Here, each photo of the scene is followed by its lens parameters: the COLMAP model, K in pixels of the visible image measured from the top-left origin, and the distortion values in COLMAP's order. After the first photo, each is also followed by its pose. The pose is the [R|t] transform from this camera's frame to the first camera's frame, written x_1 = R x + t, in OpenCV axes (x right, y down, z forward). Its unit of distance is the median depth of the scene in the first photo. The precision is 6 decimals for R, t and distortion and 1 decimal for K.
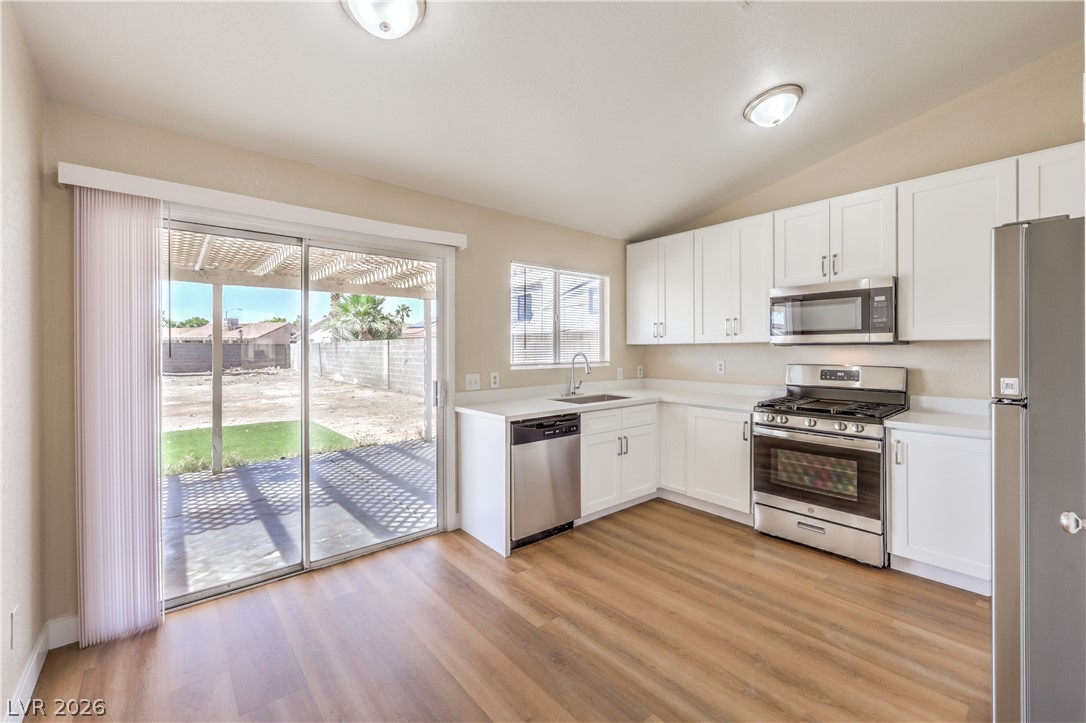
lens RADIAL K [[443.5, 0, 543.4], [0, 443.5, 353.9], [0, 0, 1]] dist [-0.002390, 0.000176]
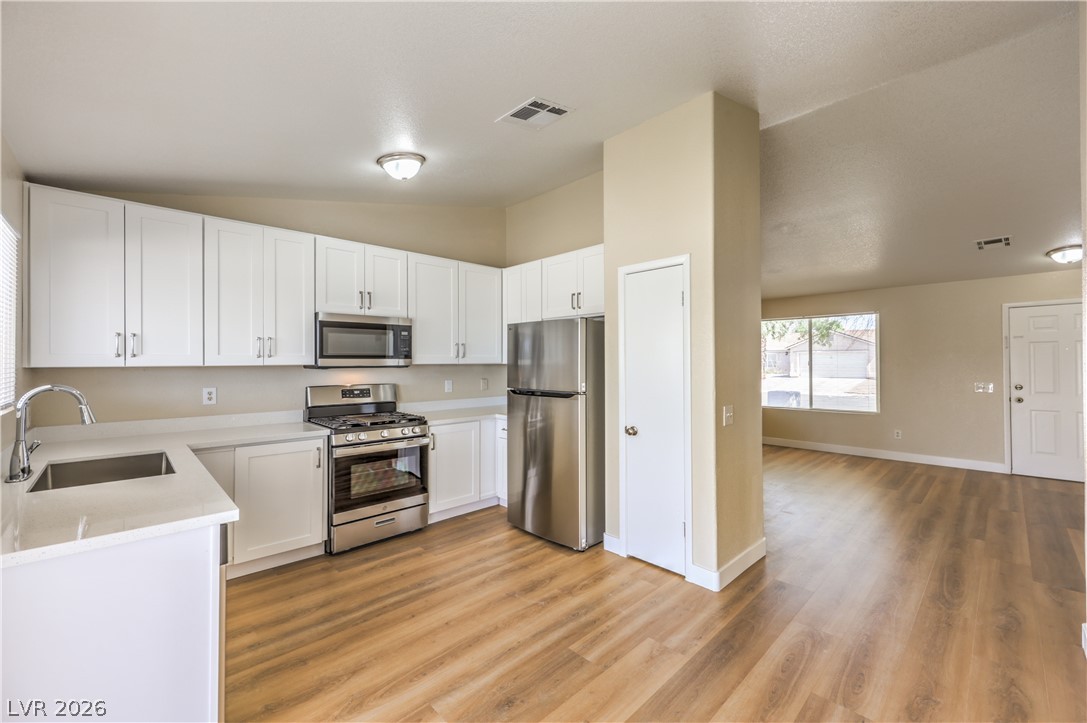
lens RADIAL K [[443.9, 0, 548.3], [0, 443.9, 360.9], [0, 0, 1]] dist [-0.002390, 0.000176]
pose [[-0.064537, 0.010885, 0.997856, -0.563039], [0.018054, 0.999790, -0.009738, -0.018061], [-0.997752, 0.017387, -0.064720, 0.586545]]
